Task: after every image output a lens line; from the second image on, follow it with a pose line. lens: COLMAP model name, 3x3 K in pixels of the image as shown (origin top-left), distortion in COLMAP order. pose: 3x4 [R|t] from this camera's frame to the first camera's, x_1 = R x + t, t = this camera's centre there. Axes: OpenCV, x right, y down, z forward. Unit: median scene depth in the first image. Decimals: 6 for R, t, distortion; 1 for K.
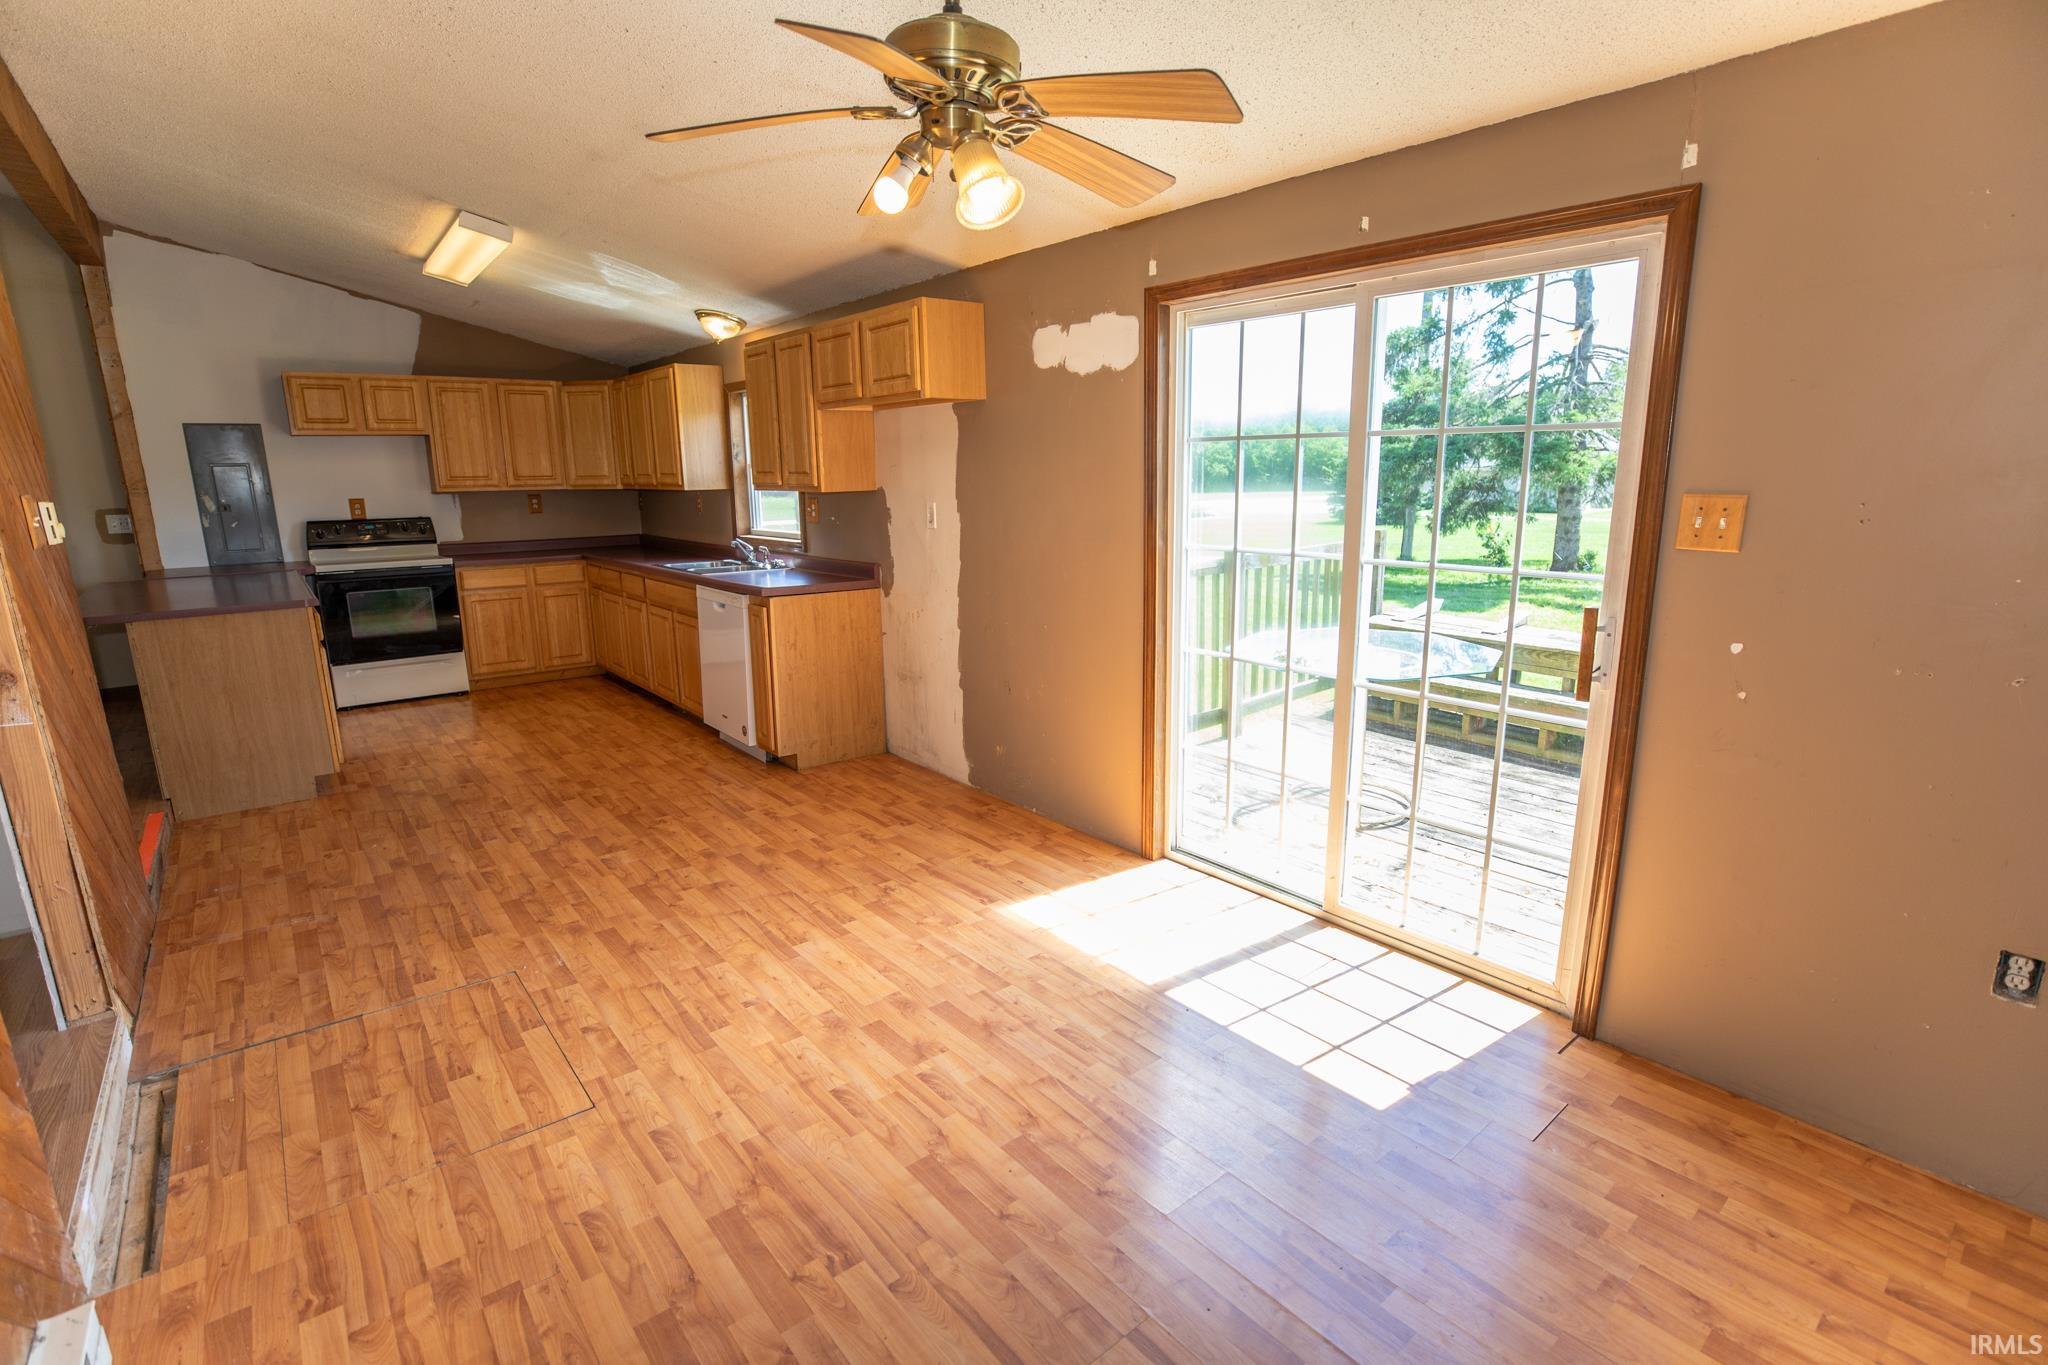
lens RADIAL K [[940.9, 0, 1024.0], [0, 940.9, 682.5], [0, 0, 1]] dist [-0.050780, 0.015250]
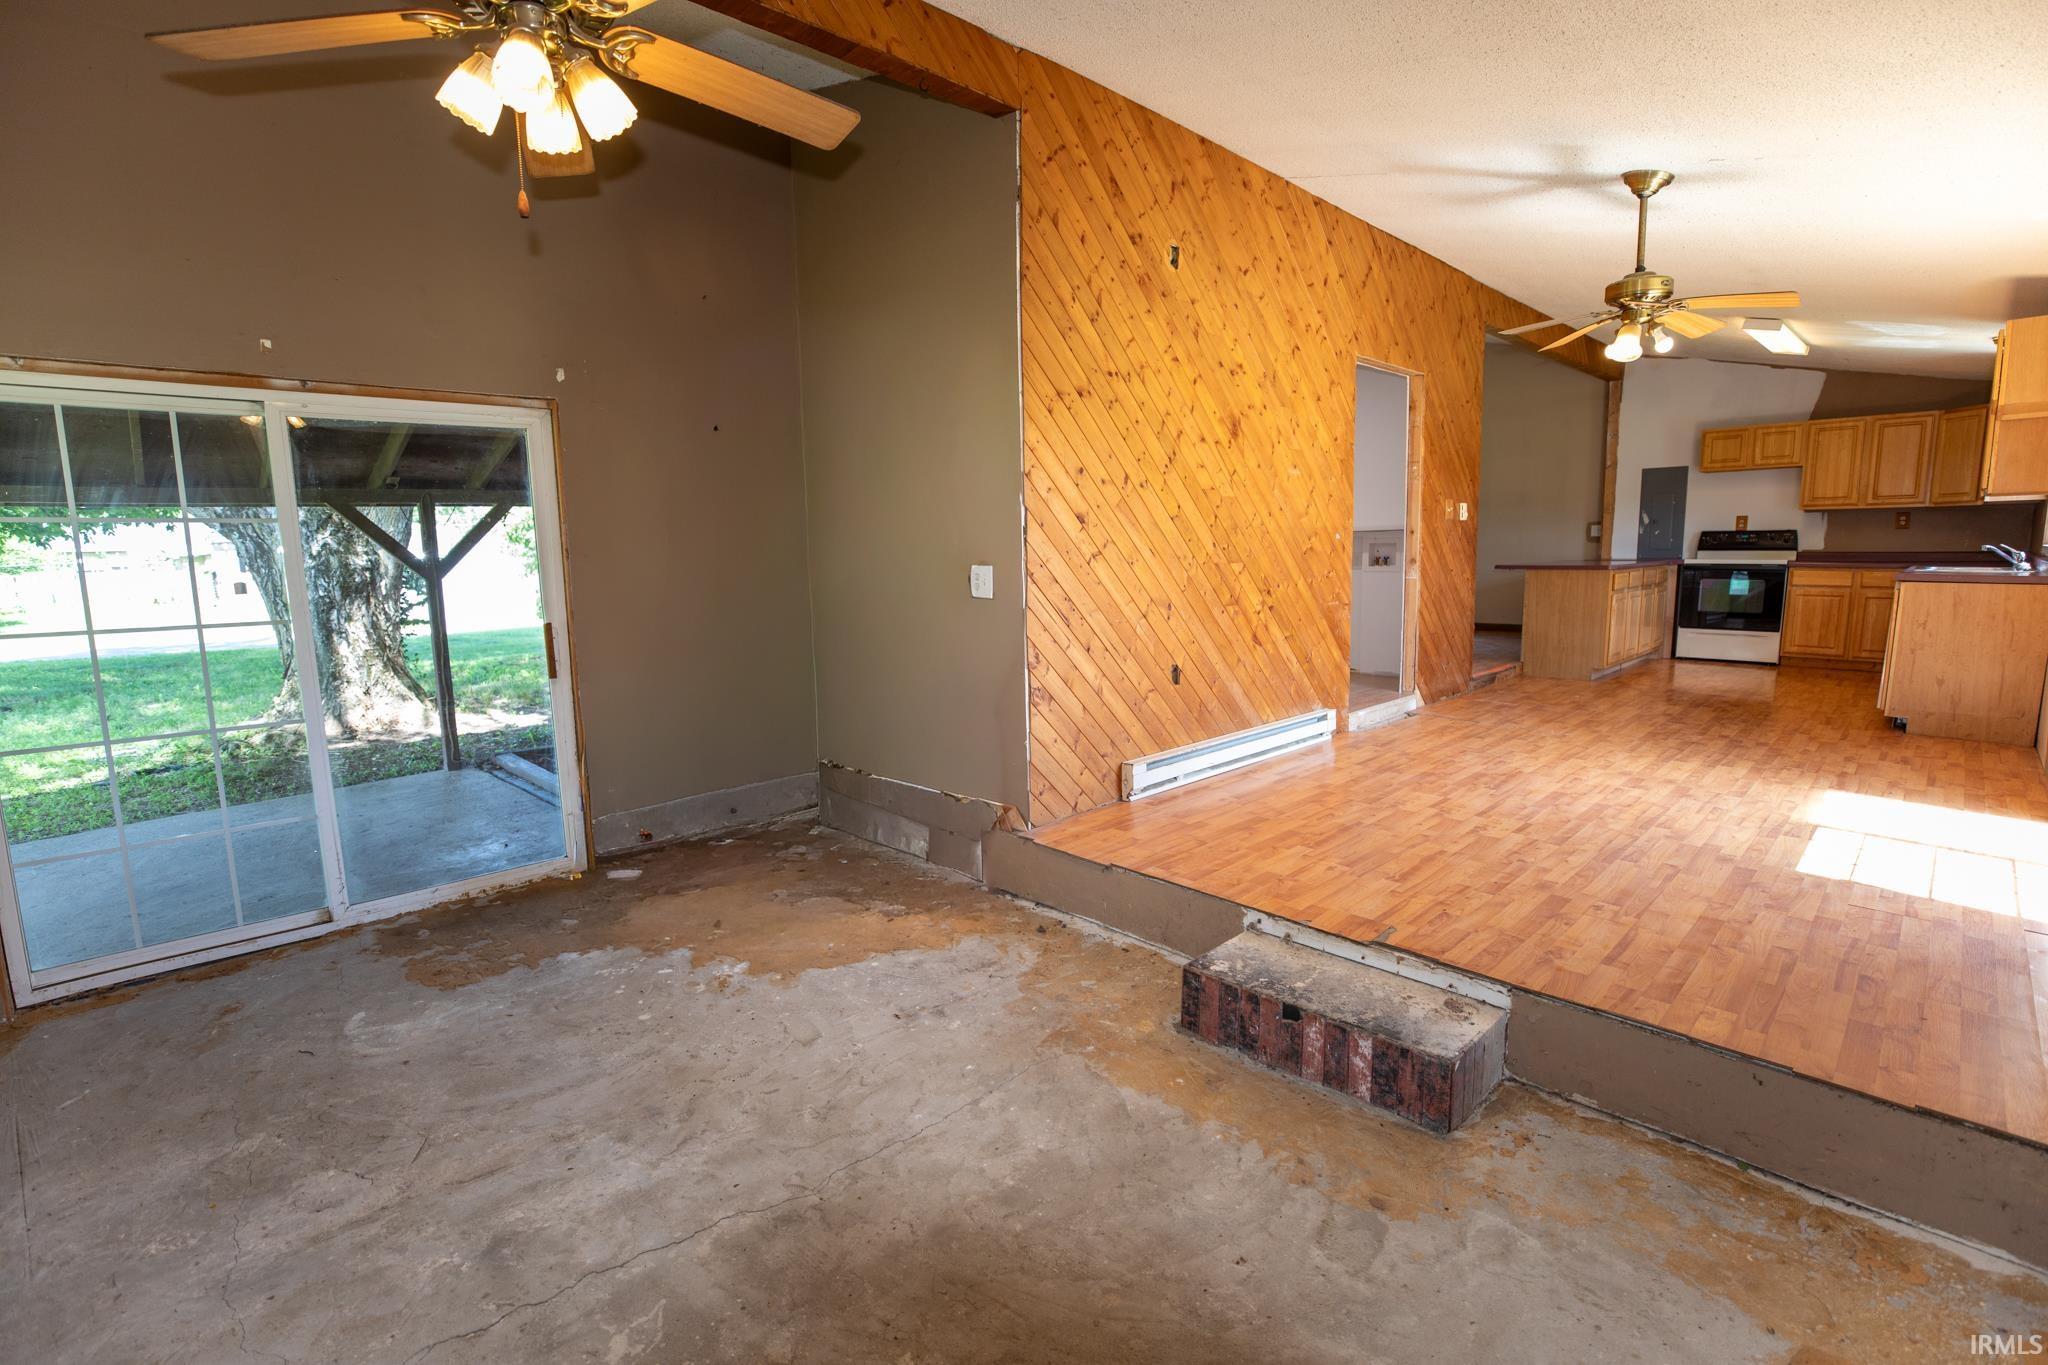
lens RADIAL K [[924.1, 0, 1024.0], [0, 924.1, 682.5], [0, 0, 1]] dist [-0.000807, -0.000130]
pose [[0.069409, 0.152481, -0.985866, 0.604276], [-0.210935, 0.968148, 0.134890, 0.083082], [0.975033, 0.198591, 0.099362, -0.141935]]
